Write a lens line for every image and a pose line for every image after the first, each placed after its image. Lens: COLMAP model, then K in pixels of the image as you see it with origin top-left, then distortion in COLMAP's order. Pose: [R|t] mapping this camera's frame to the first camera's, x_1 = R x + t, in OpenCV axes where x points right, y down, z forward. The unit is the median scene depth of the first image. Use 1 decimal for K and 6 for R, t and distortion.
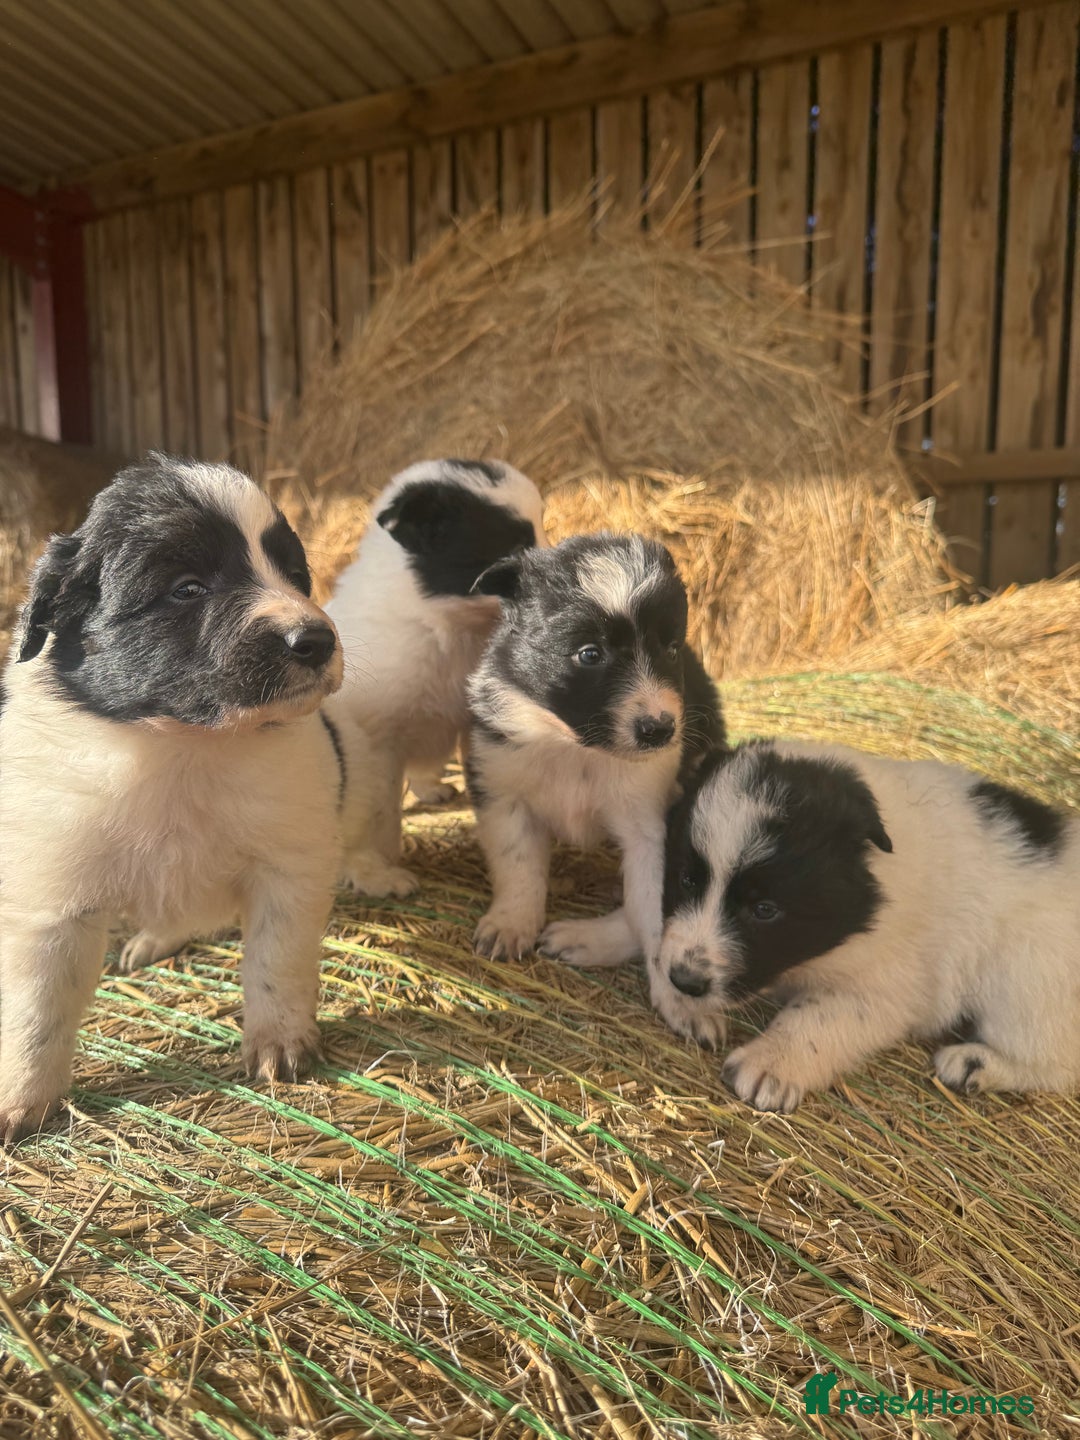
lens RADIAL K [[1040.9, 0, 540.0], [0, 1040.9, 720.0], [0, 0, 1]] dist [-0.022588, 0.001915]
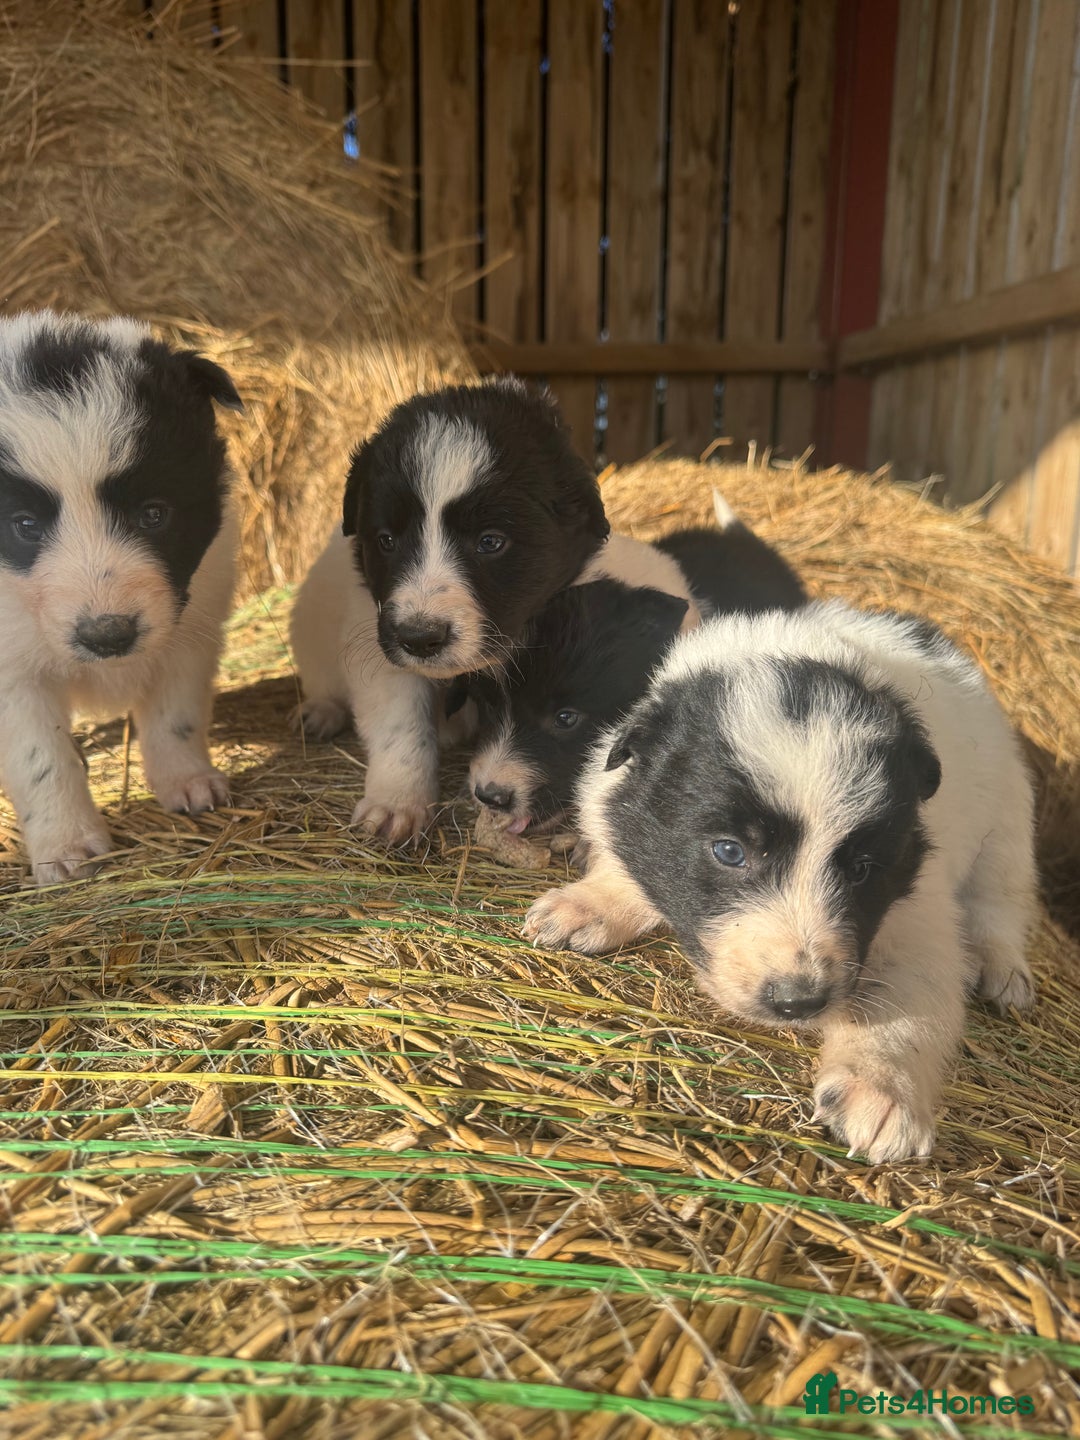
lens RADIAL K [[1039.9, 0, 540.0], [0, 1039.9, 720.0], [0, 0, 1]] dist [-0.006130, -0.014197]
pose [[0.859994, -0.099057, 0.500597, -0.461925], [0.051534, 0.992822, 0.107925, 0.007820], [-0.507695, -0.067018, 0.858926, 0.623973]]
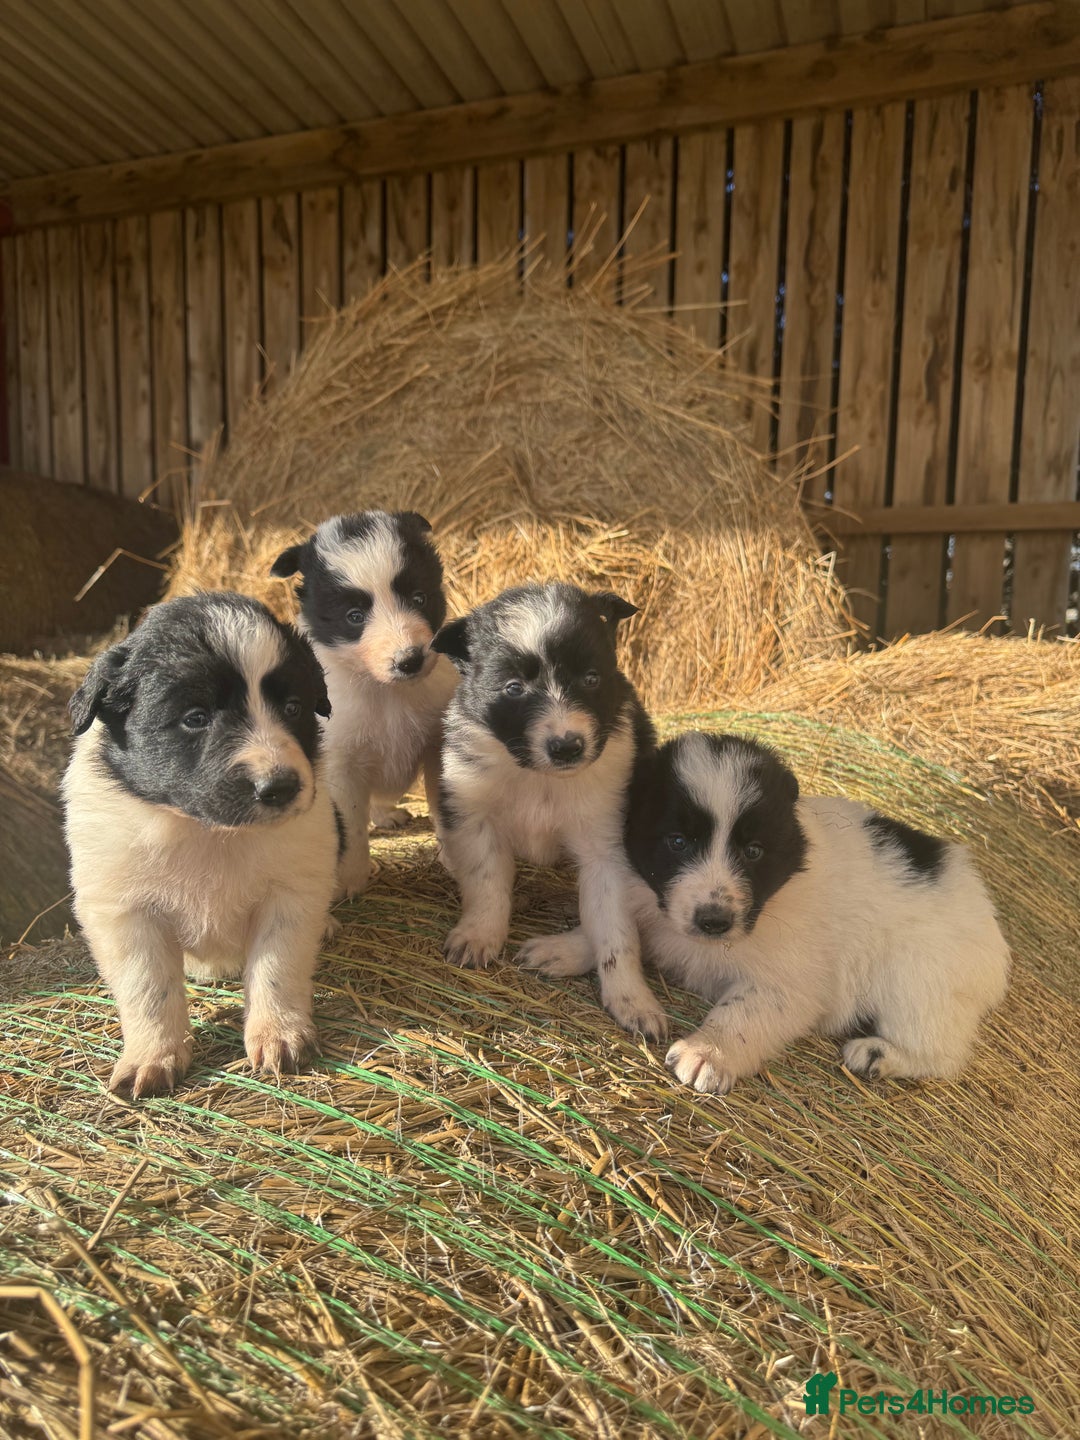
lens RADIAL K [[1022.0, 0, 550.3], [0, 1022.0, 732.9], [0, 0, 1]] dist [0.007967, -0.030297]
pose [[0.995319, 0.015551, 0.095389, -0.082585], [-0.014132, 0.999779, -0.015533, -0.009894], [-0.095609, 0.014112, 0.995319, -0.161520]]
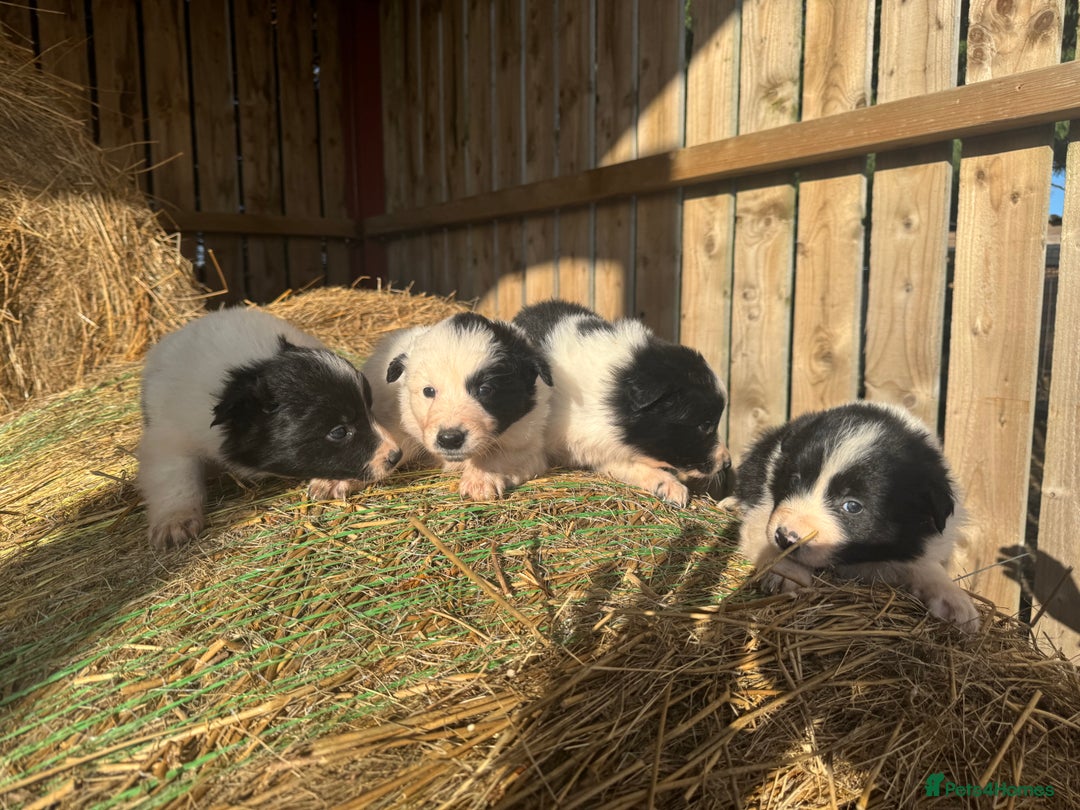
lens RADIAL K [[756.7, 0, 540.0], [0, 756.7, 405.0], [0, 0, 1]] dist [0.044340, -0.074163]
pose [[0.461510, -0.096566, 0.881864, -1.531135], [0.116671, 0.992031, 0.047572, 0.128798], [-0.879429, 0.080933, 0.469099, 0.485342]]
